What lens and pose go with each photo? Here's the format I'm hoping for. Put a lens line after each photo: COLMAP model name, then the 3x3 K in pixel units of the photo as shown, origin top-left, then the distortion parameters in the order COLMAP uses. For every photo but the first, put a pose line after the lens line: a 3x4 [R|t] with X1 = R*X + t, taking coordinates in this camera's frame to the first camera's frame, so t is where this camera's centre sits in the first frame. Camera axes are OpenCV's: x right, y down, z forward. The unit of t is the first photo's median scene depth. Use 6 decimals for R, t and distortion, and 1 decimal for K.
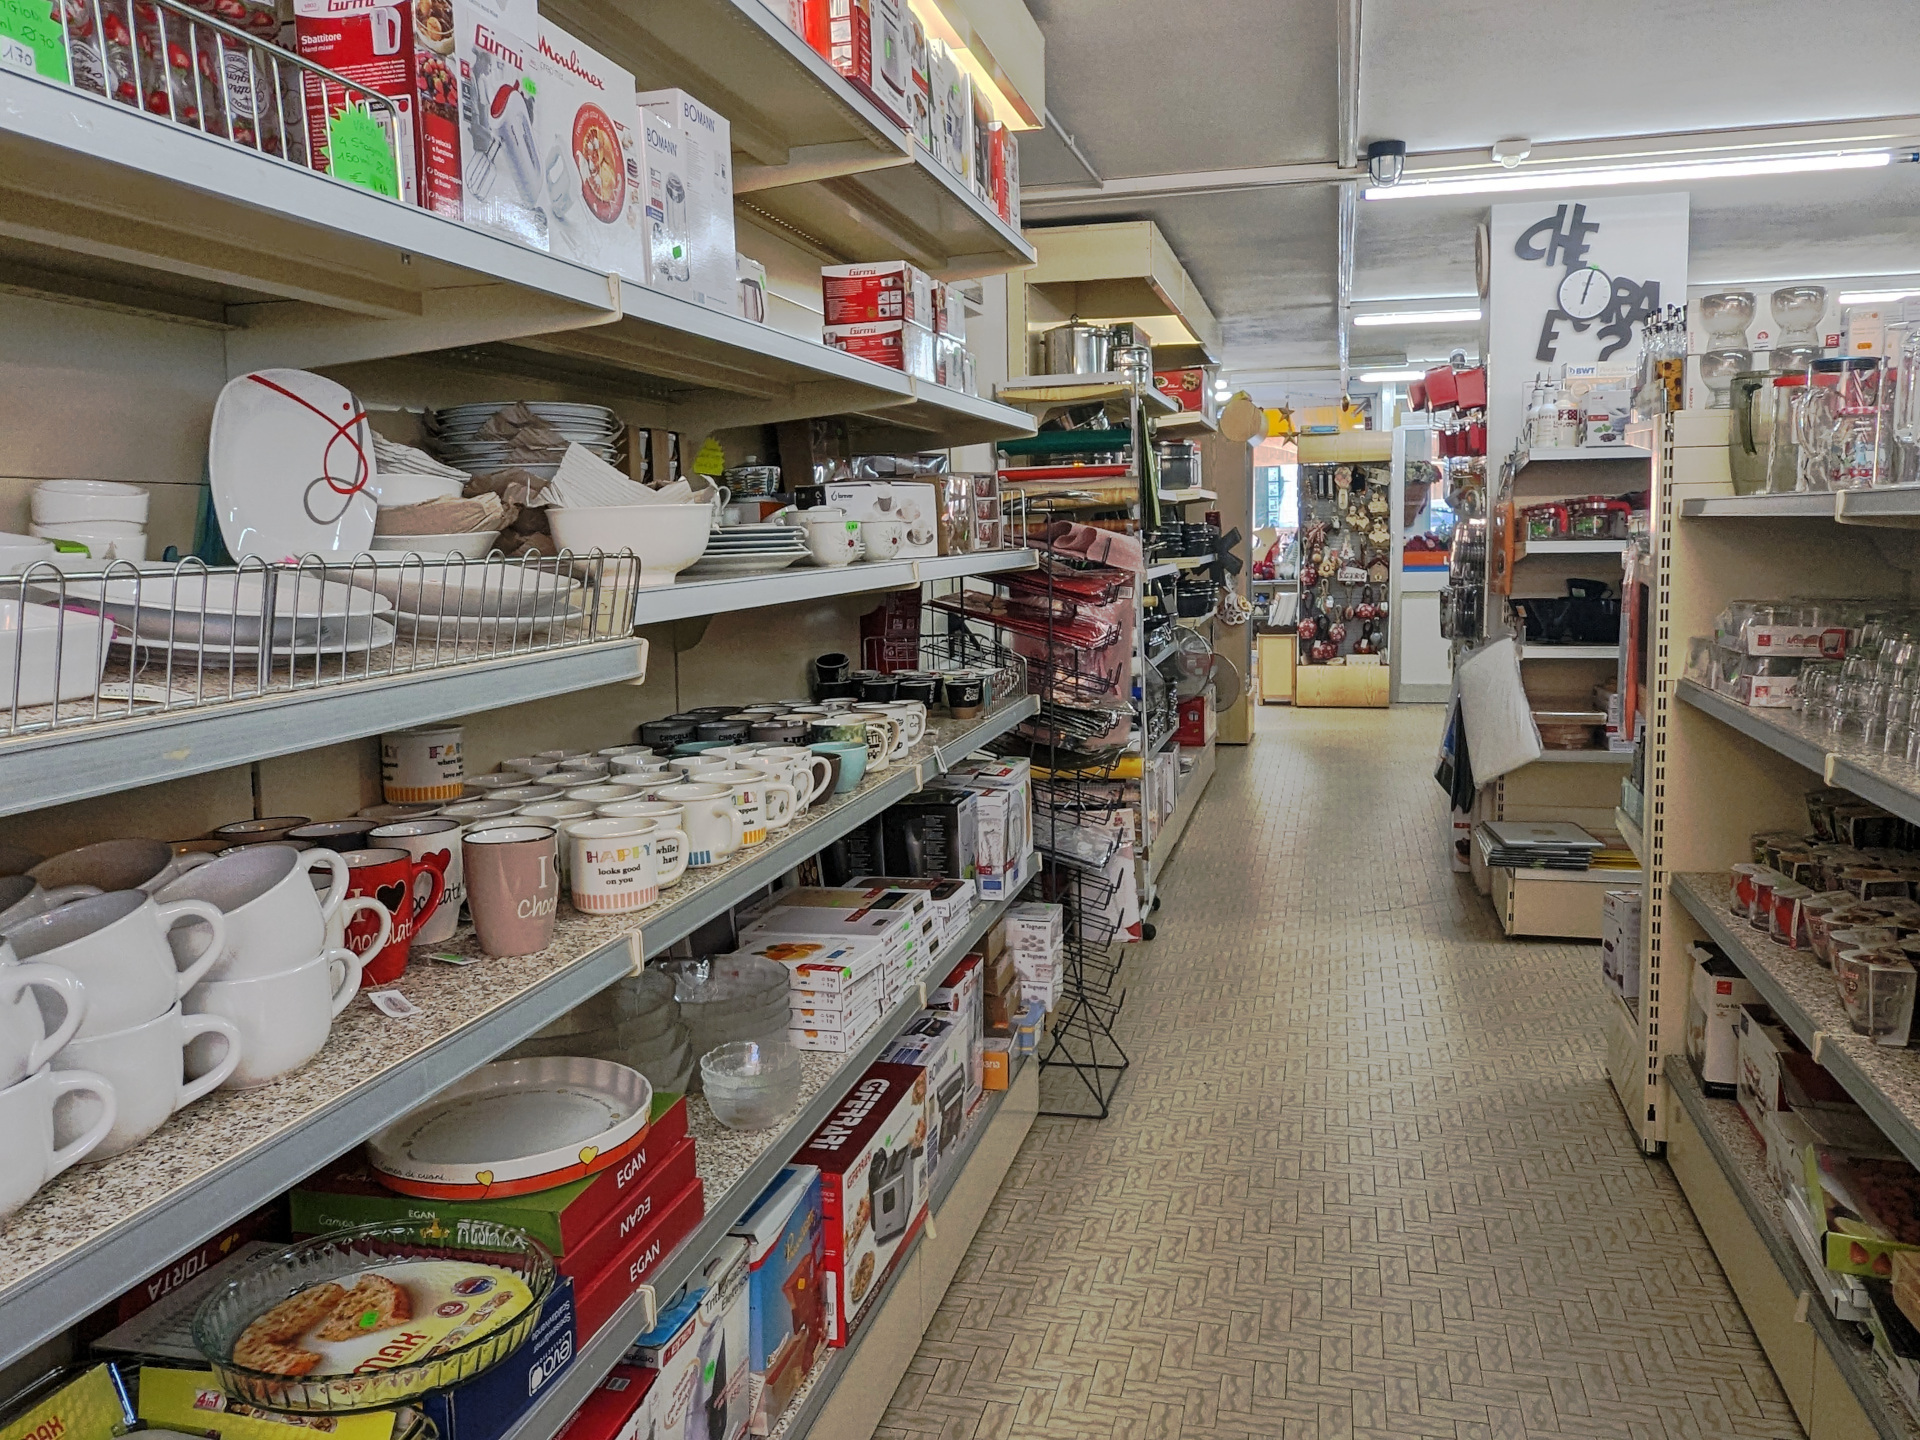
lens RADIAL K [[1549.6, 0, 959.7], [0, 1549.6, 728.8], [0, 0, 1]] dist [0.000584, 0.008750]
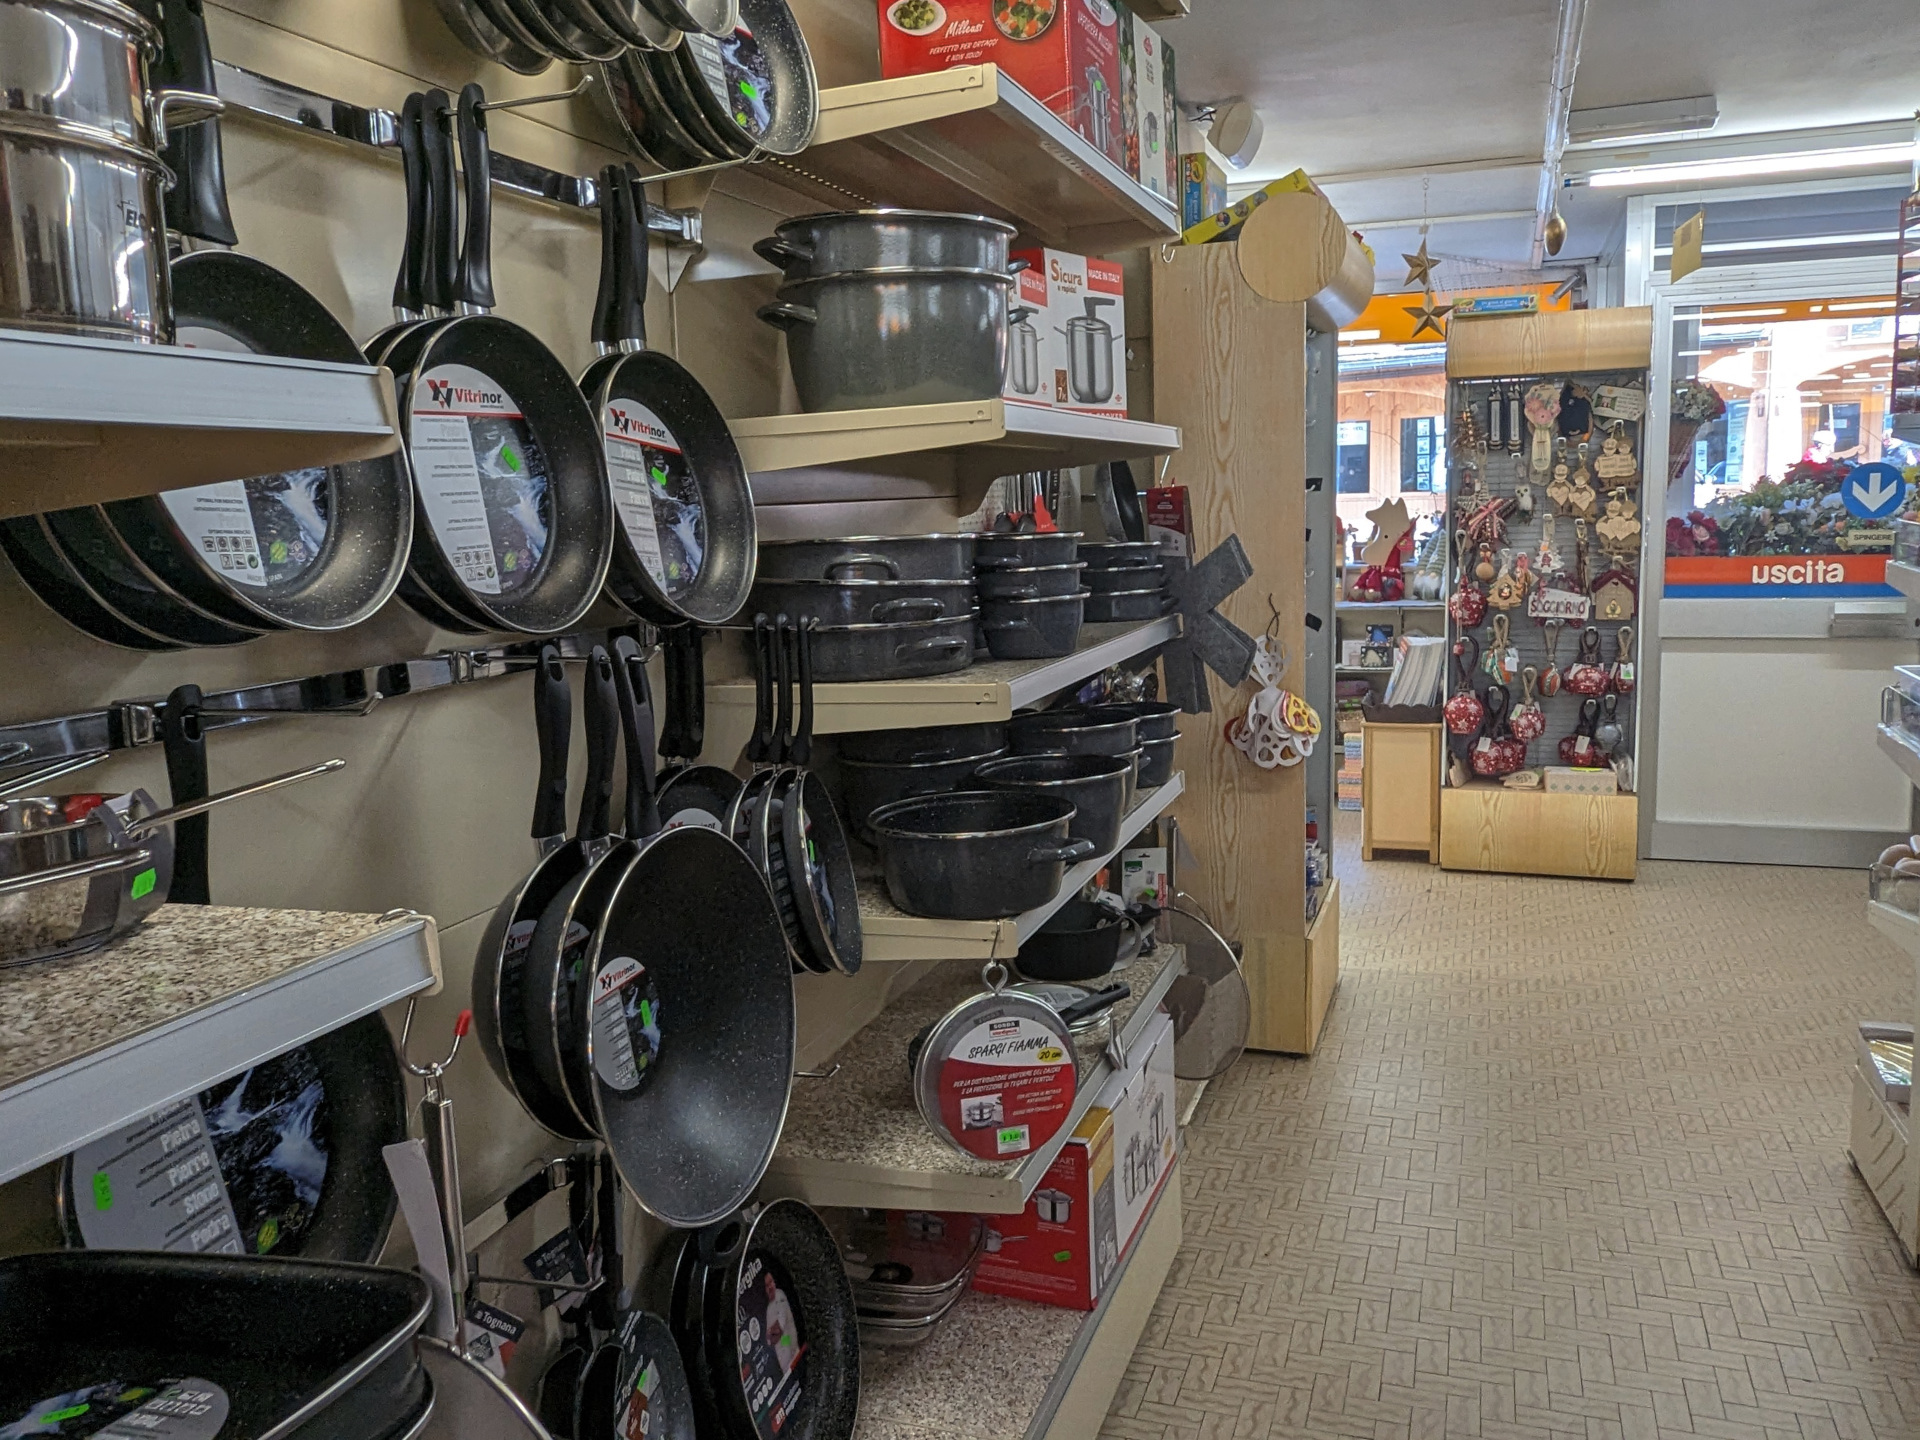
lens RADIAL K [[1549.6, 0, 960.2], [0, 1549.6, 711.4], [0, 0, 1]] dist [0.000584, 0.008750]
pose [[0.995623, 0.003839, -0.093379, 0.110541], [-0.002728, 0.999924, 0.012021, -0.071047], [0.093418, -0.011714, 0.995558, 0.493063]]
